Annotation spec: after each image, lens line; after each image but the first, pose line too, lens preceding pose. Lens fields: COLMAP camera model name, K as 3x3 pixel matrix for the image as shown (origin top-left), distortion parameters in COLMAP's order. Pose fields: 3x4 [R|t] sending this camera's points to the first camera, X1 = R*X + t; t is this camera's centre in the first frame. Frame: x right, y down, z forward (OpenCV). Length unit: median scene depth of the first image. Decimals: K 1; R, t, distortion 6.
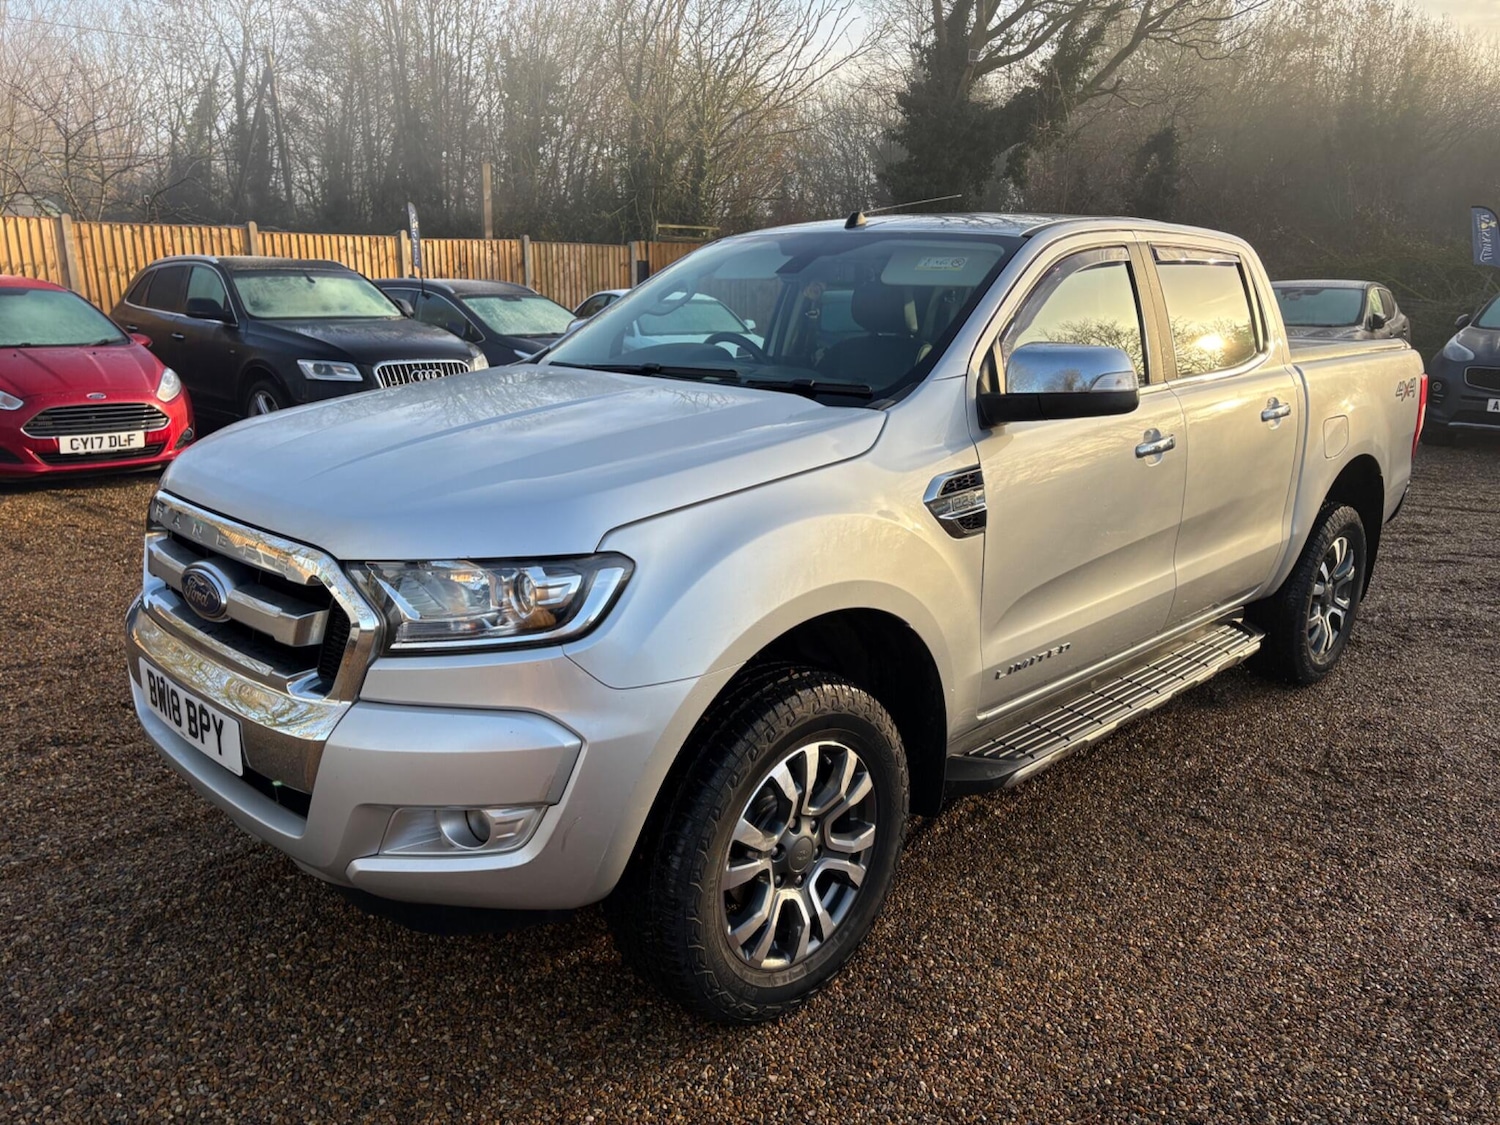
lens RADIAL K [[1109.5, 0, 754.8], [0, 1109.5, 584.1], [0, 0, 1]] dist [0.067984, -0.073324]
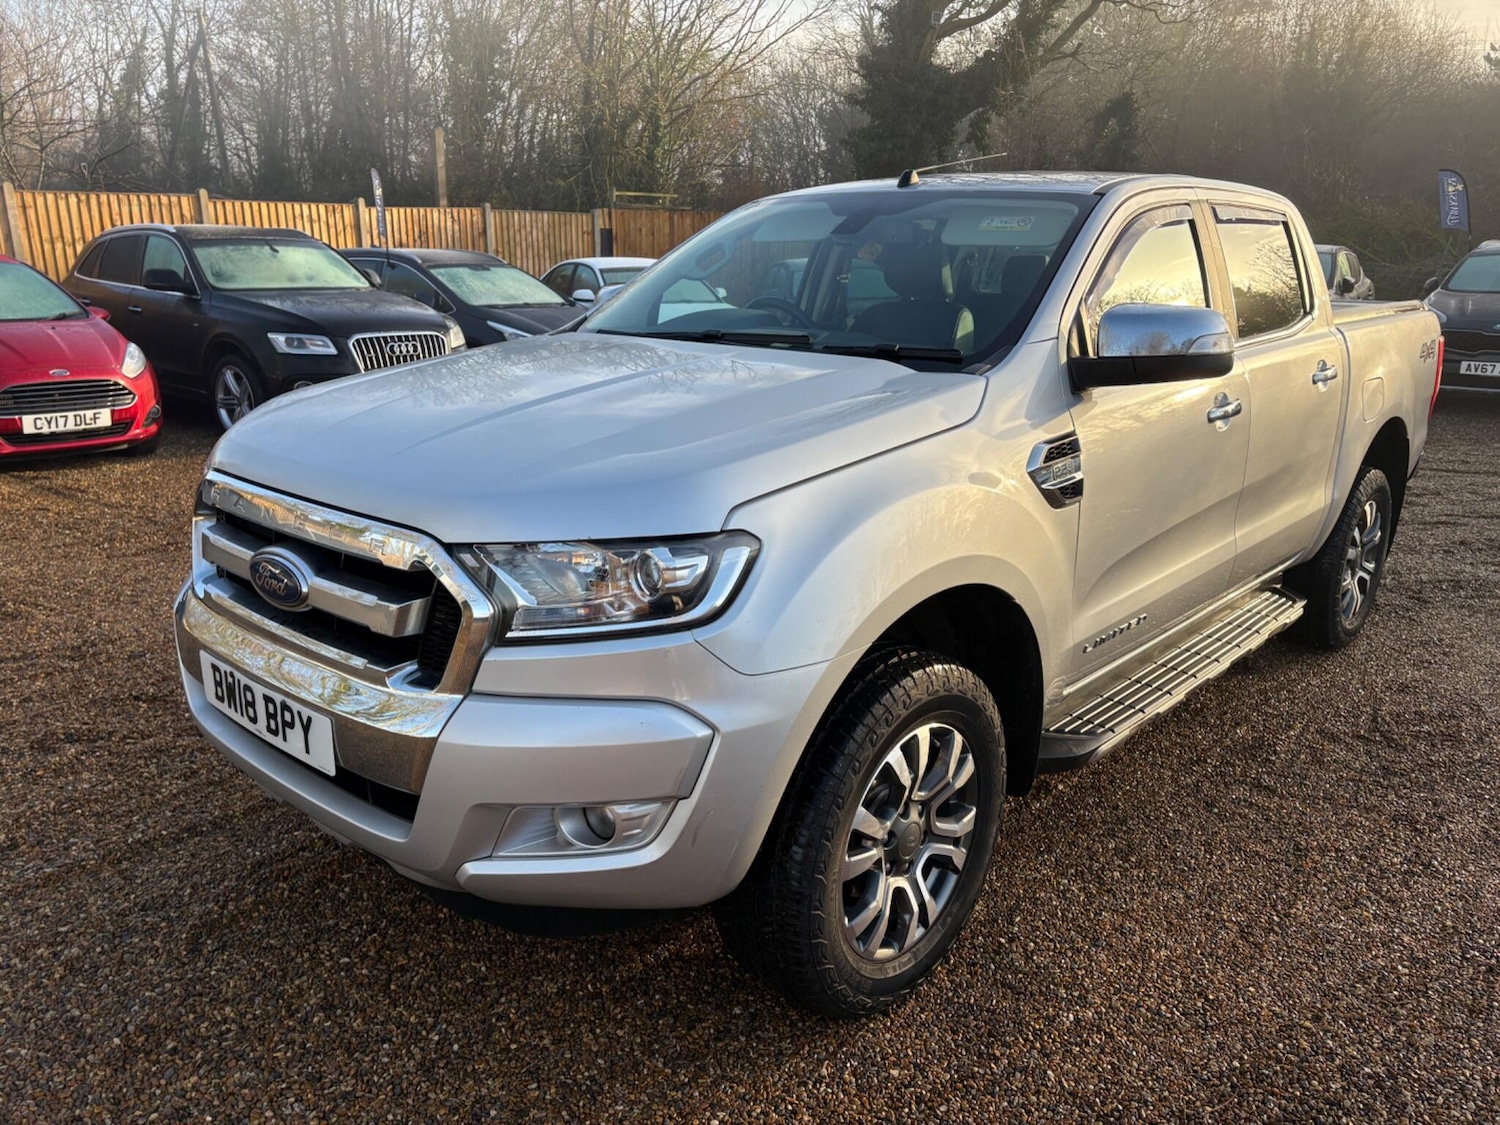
lens RADIAL K [[1109.5, 0, 754.8], [0, 1109.5, 584.1], [0, 0, 1]] dist [0.067984, -0.073324]
pose [[0.998848, -0.018992, 0.044062, -0.102452], [0.017872, 0.999511, 0.025677, -0.004650], [-0.044528, -0.024860, 0.998699, 0.038860]]
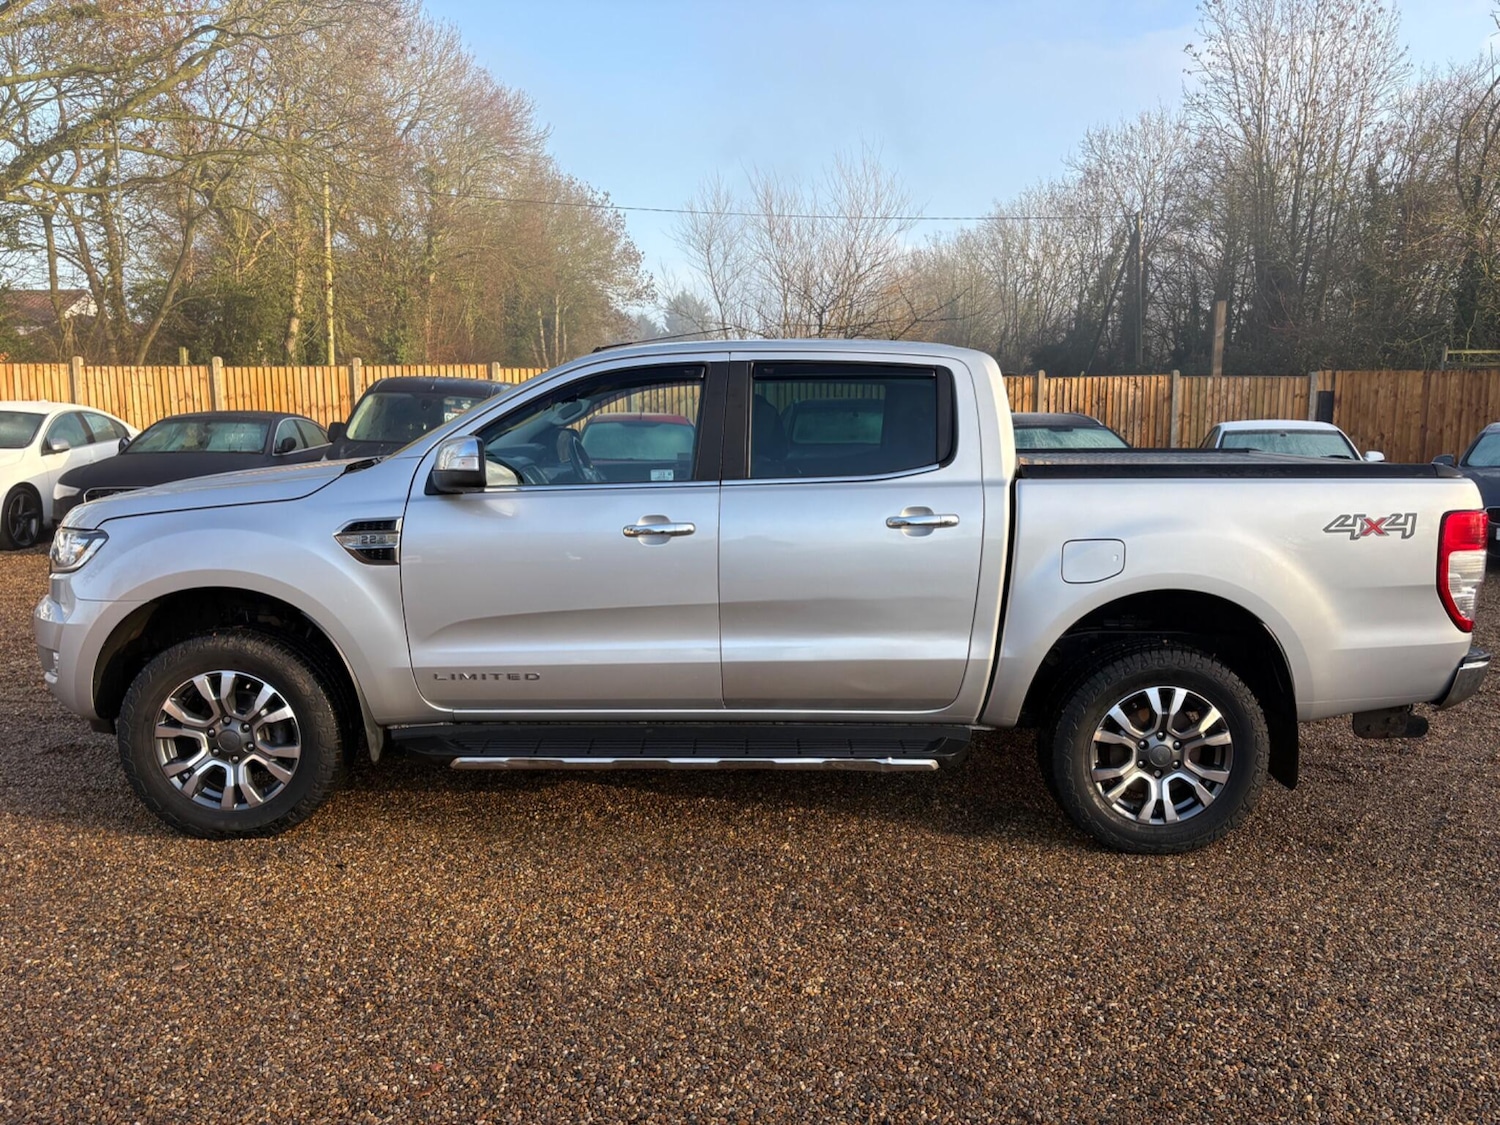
lens RADIAL K [[1166.9, 0, 791.1], [0, 1166.9, 565.0], [0, 0, 1]] dist [0.028480, -0.096040]
pose [[0.718099, 0.078351, -0.691517, 1.383247], [-0.176306, 0.981709, -0.071853, -0.023501], [0.673239, 0.173517, 0.718778, 0.228420]]
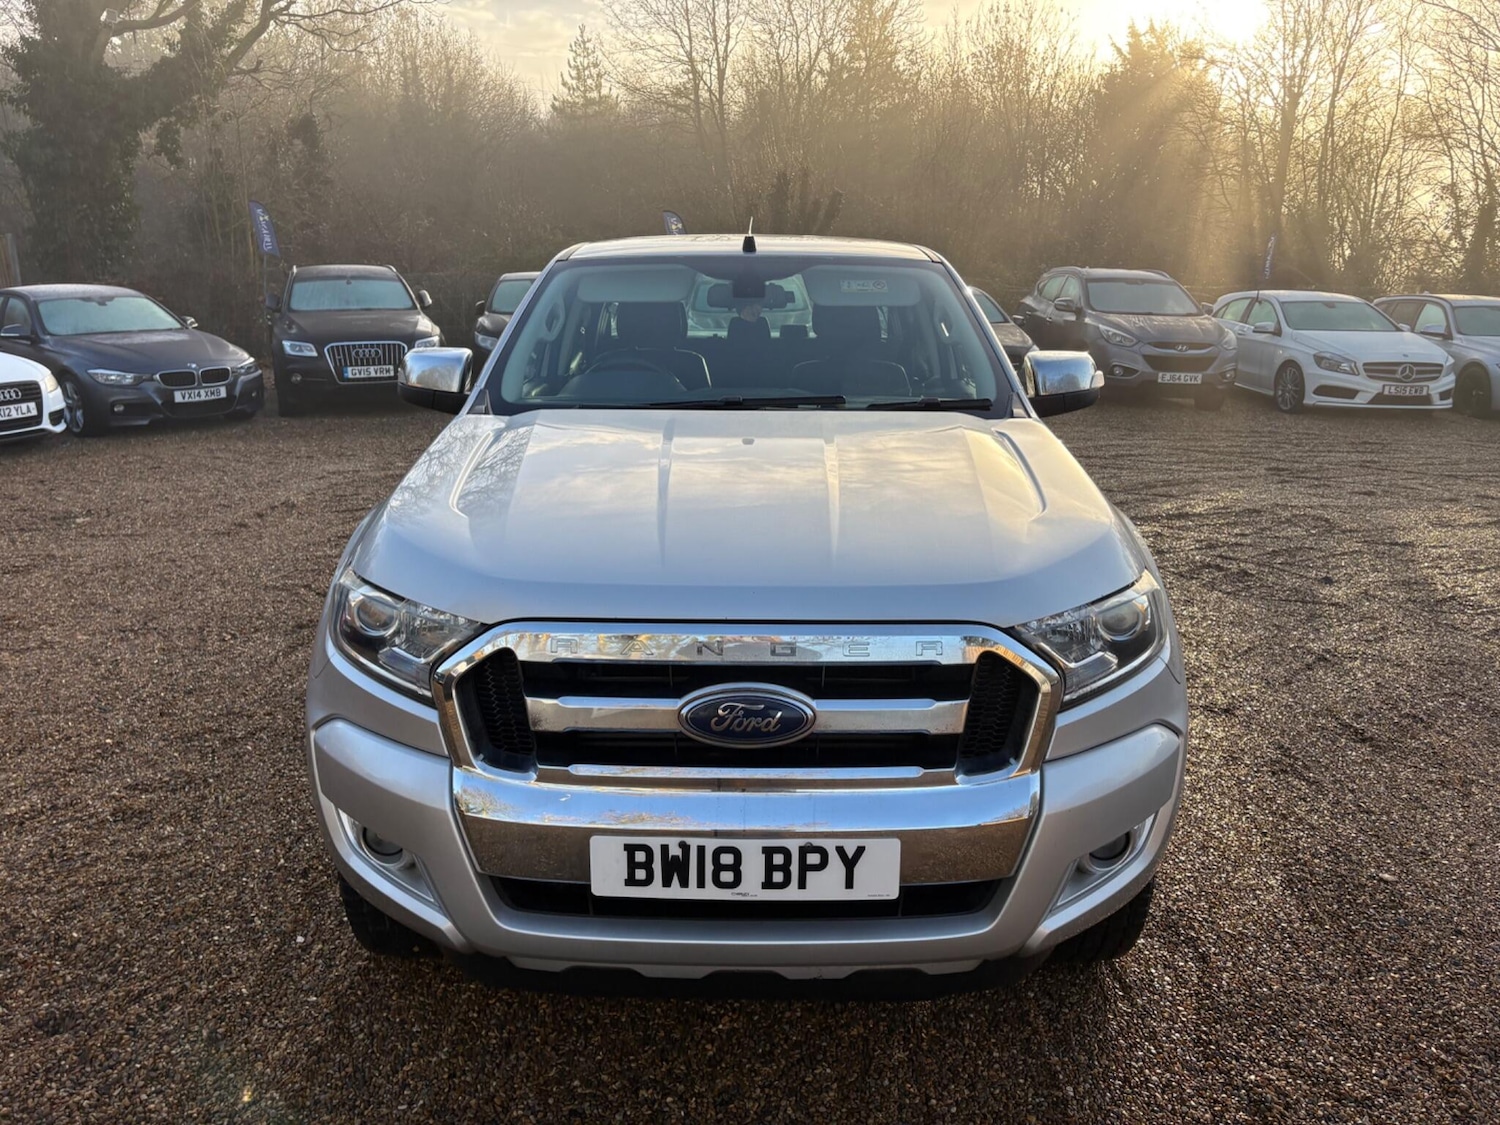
lens RADIAL K [[1109.5, 0, 754.8], [0, 1109.5, 584.1], [0, 0, 1]] dist [0.067984, -0.073324]
pose [[0.704456, -0.201223, 0.680625, -0.765452], [0.191668, 0.977274, 0.090547, -0.122246], [-0.683378, 0.066667, 0.727015, 0.294295]]
